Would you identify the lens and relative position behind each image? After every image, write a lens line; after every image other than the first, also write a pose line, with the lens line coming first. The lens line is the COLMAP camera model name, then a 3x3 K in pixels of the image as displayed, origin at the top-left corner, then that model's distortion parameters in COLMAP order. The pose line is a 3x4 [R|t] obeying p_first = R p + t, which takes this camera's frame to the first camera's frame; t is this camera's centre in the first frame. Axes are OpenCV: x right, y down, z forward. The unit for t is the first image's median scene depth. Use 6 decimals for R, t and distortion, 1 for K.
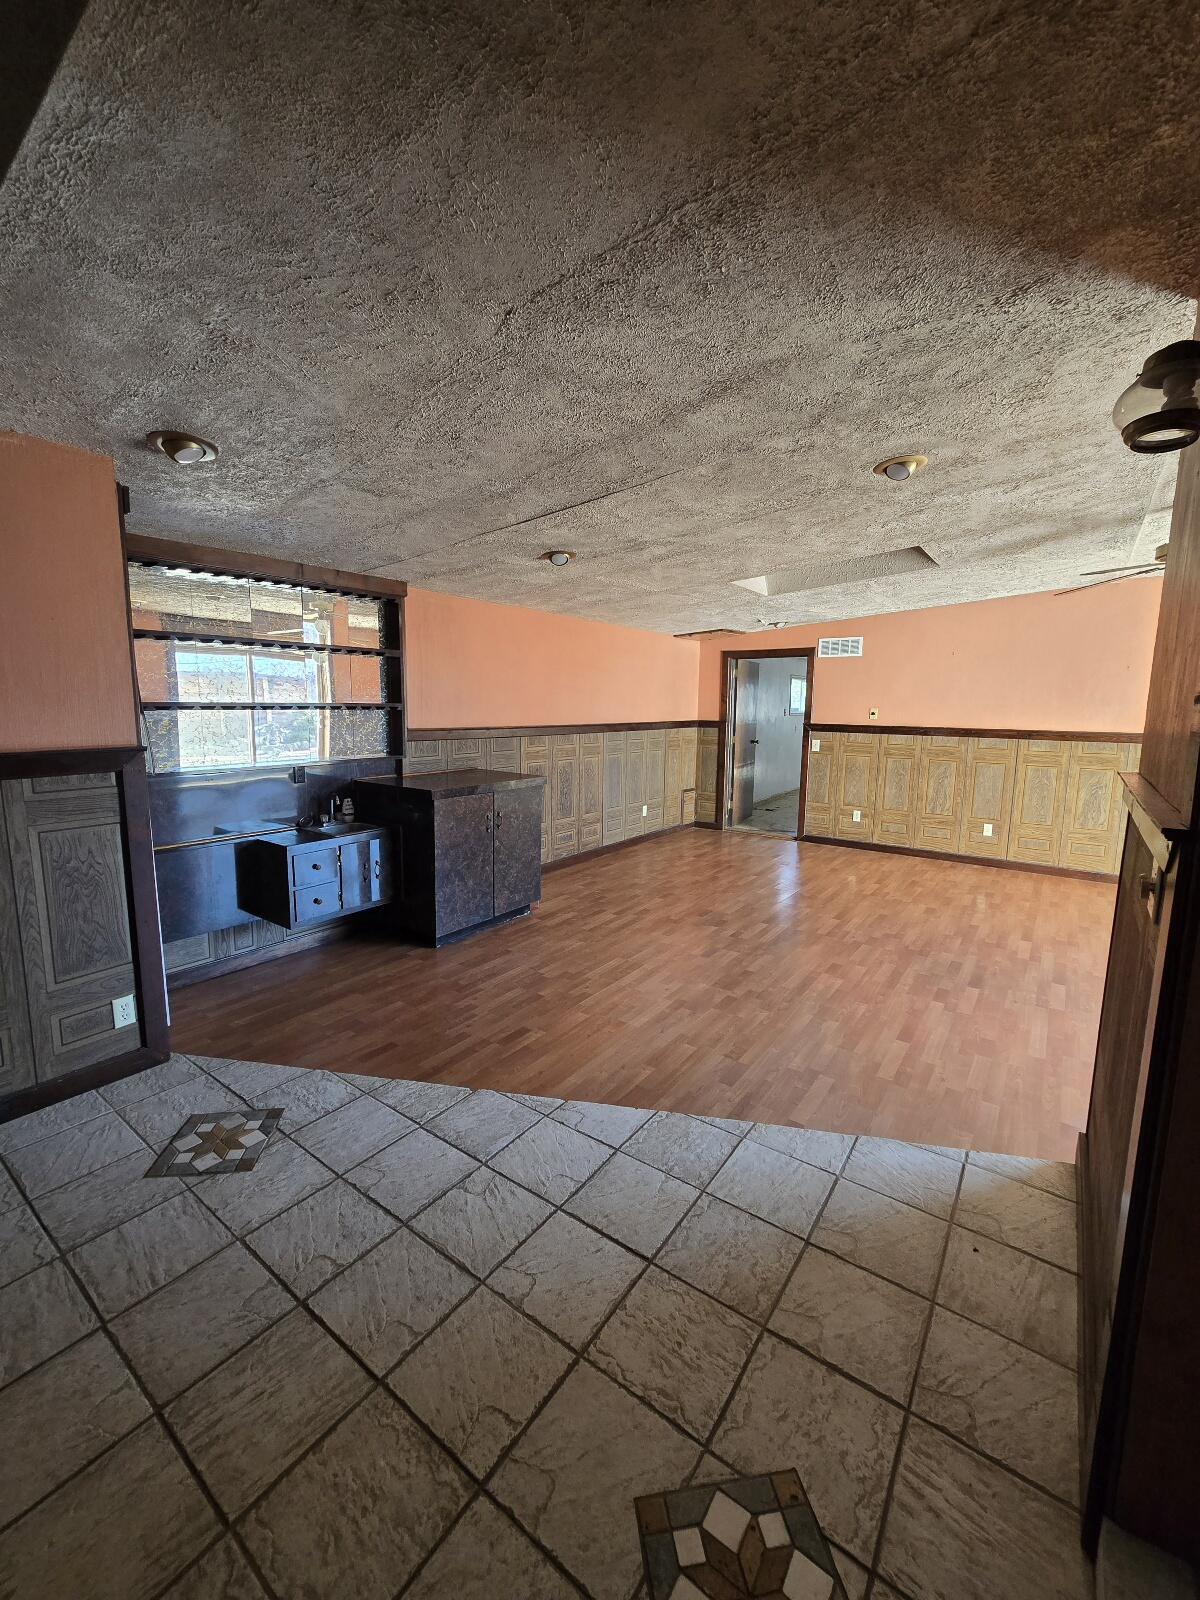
lens RADIAL K [[653.3, 0, 594.3], [0, 653.3, 797.5], [0, 0, 1]] dist [-0.005052, 0.001662]
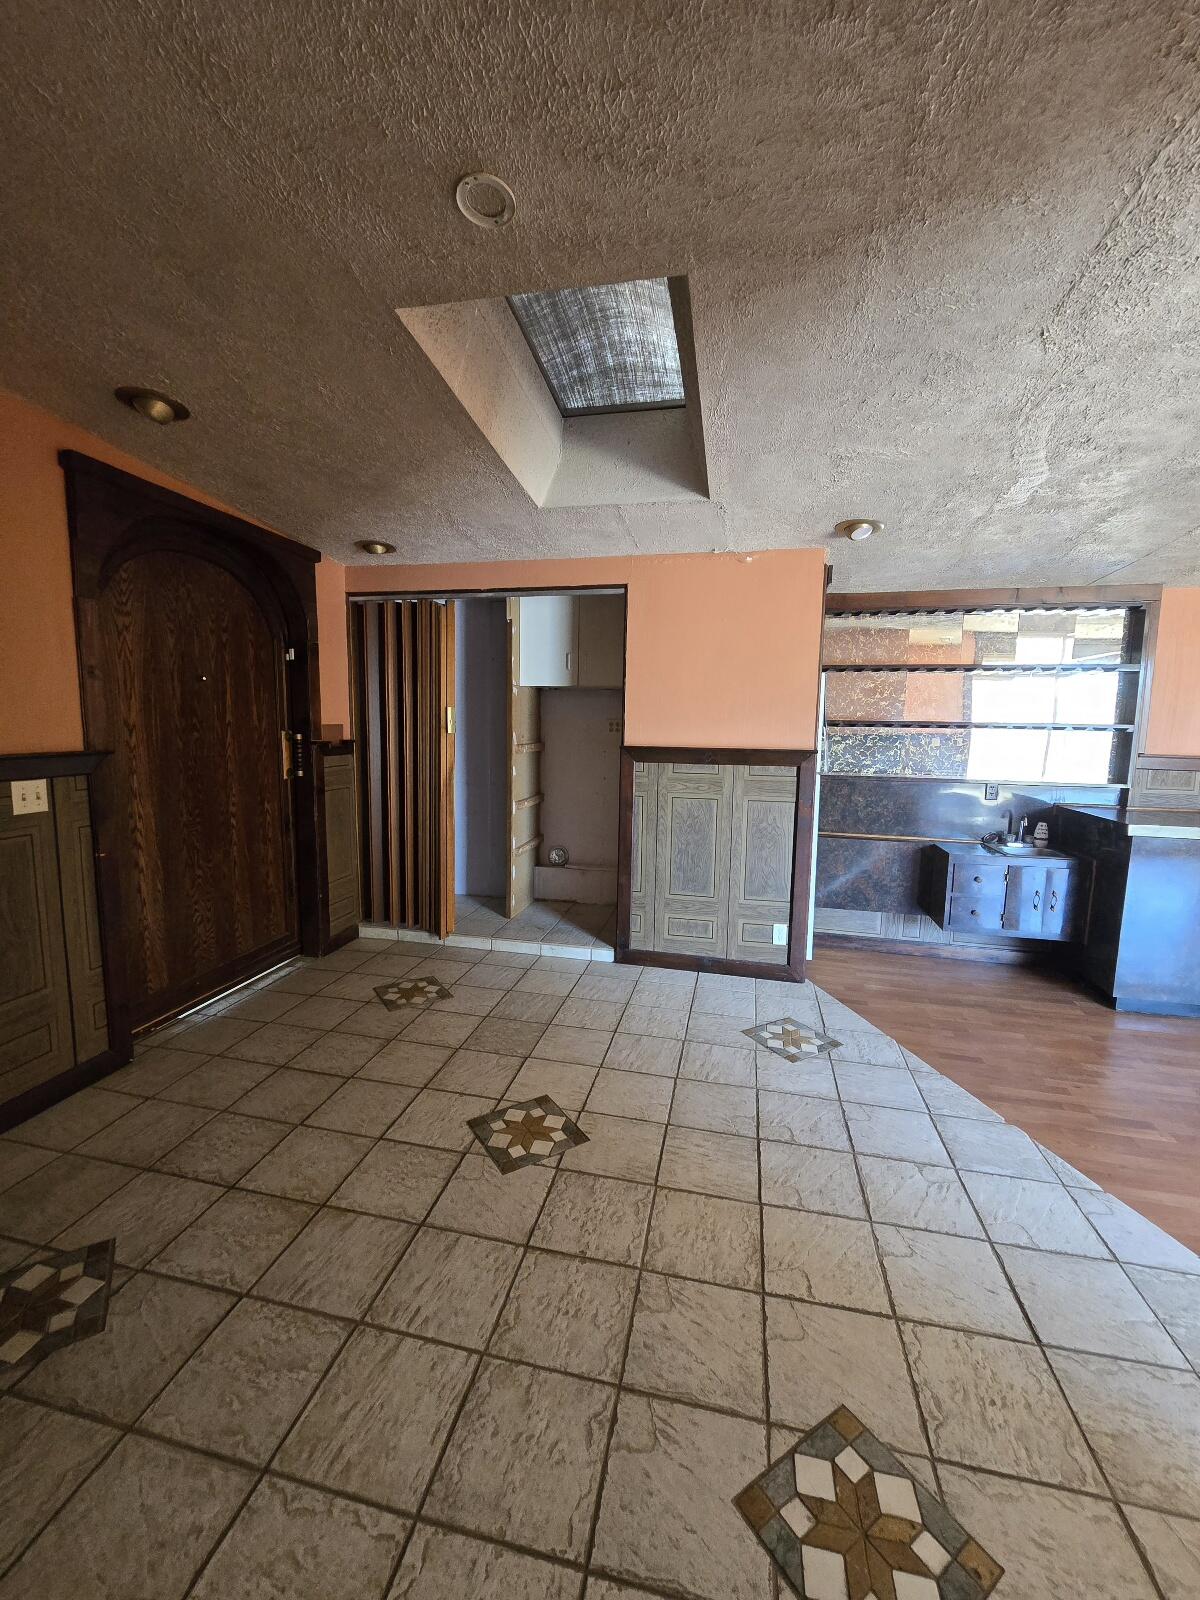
lens RADIAL K [[653.3, 0, 595.5], [0, 653.3, 796.3], [0, 0, 1]] dist [-0.005052, 0.001662]
pose [[0.405069, 0.104230, -0.908325, 0.362837], [-0.141734, 0.988629, 0.050238, 0.014400], [0.903233, 0.108391, 0.415236, 0.010435]]
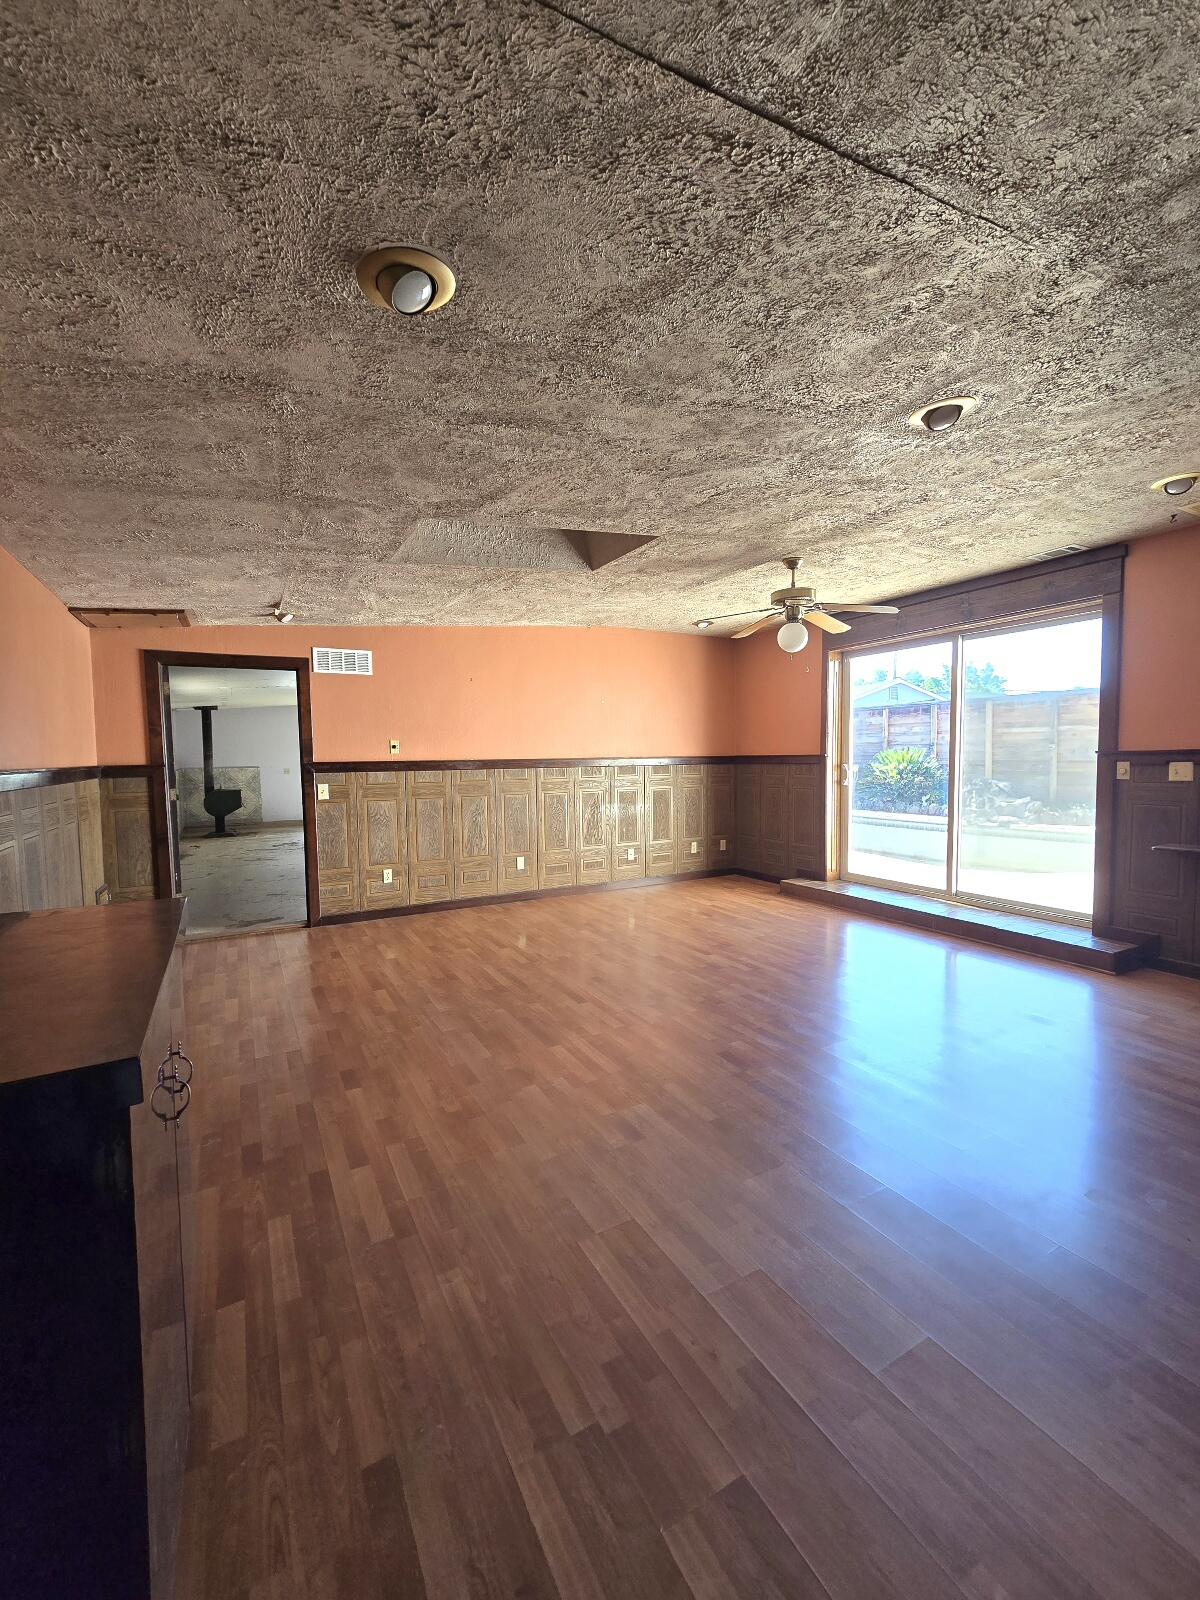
lens RADIAL K [[653.3, 0, 588.6], [0, 653.3, 803.5], [0, 0, 1]] dist [-0.005052, 0.001662]
pose [[0.429334, -0.084636, 0.899171, -0.527834], [0.149151, 0.988573, 0.021835, -0.106033], [-0.890745, 0.124737, 0.437052, 1.147770]]
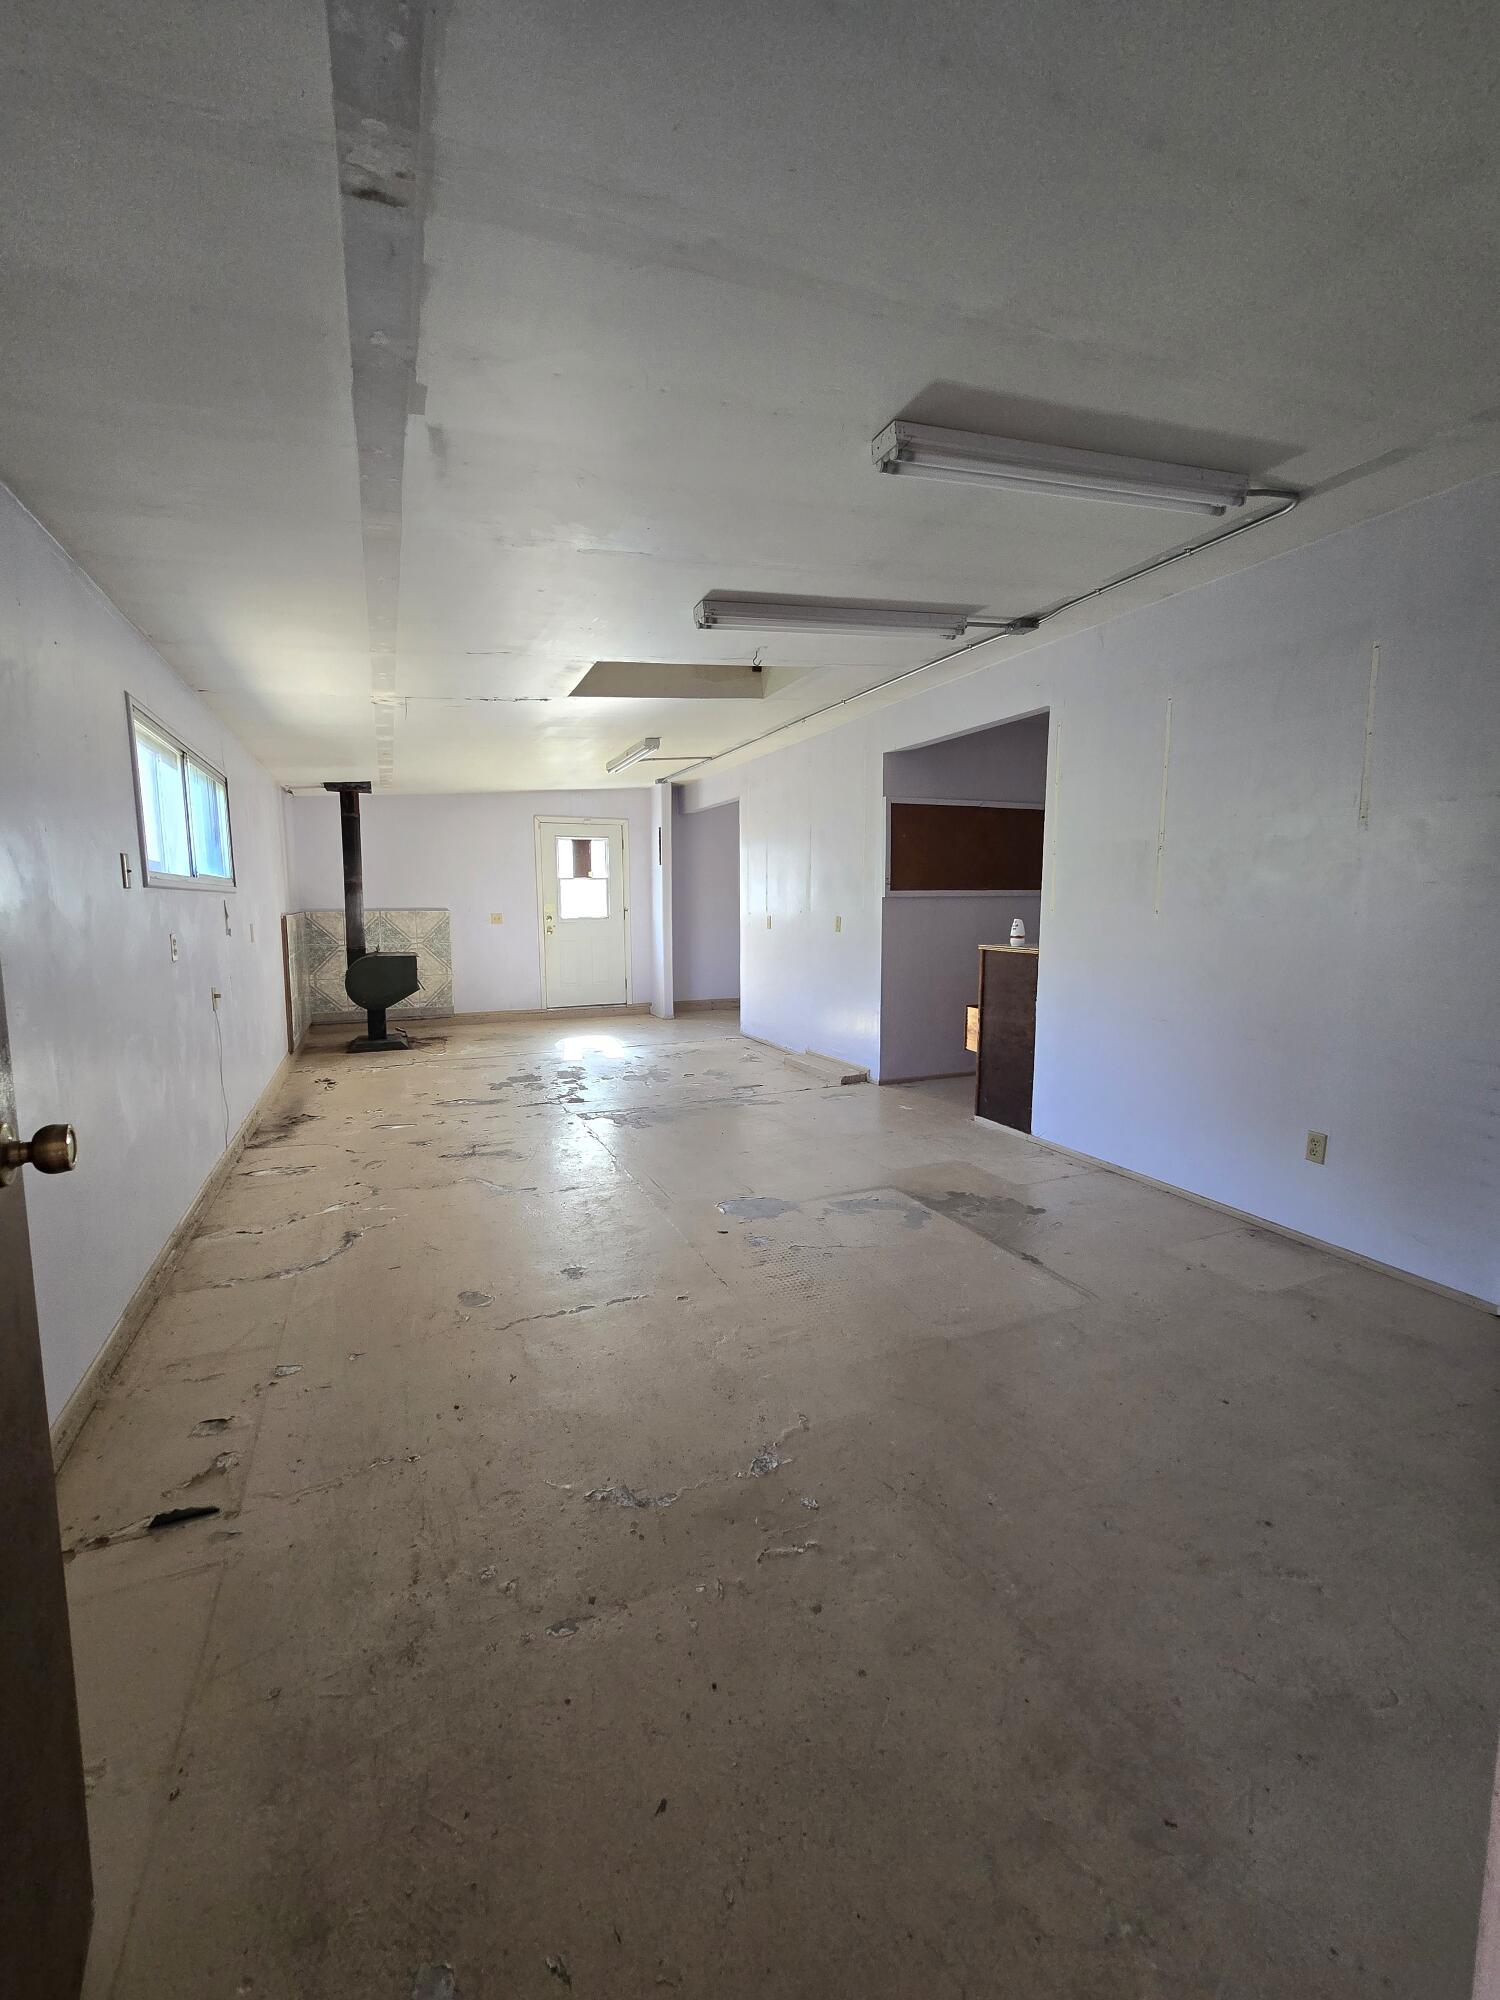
lens RADIAL K [[816.6, 0, 749.1], [0, 816.6, 995.0], [0, 0, 1]] dist [-0.005052, 0.001662]
pose [[0.502170, -0.112981, 0.857356, -0.031997], [0.135052, 0.989510, 0.051294, -0.192223], [-0.854158, 0.090029, 0.512161, 1.858987]]
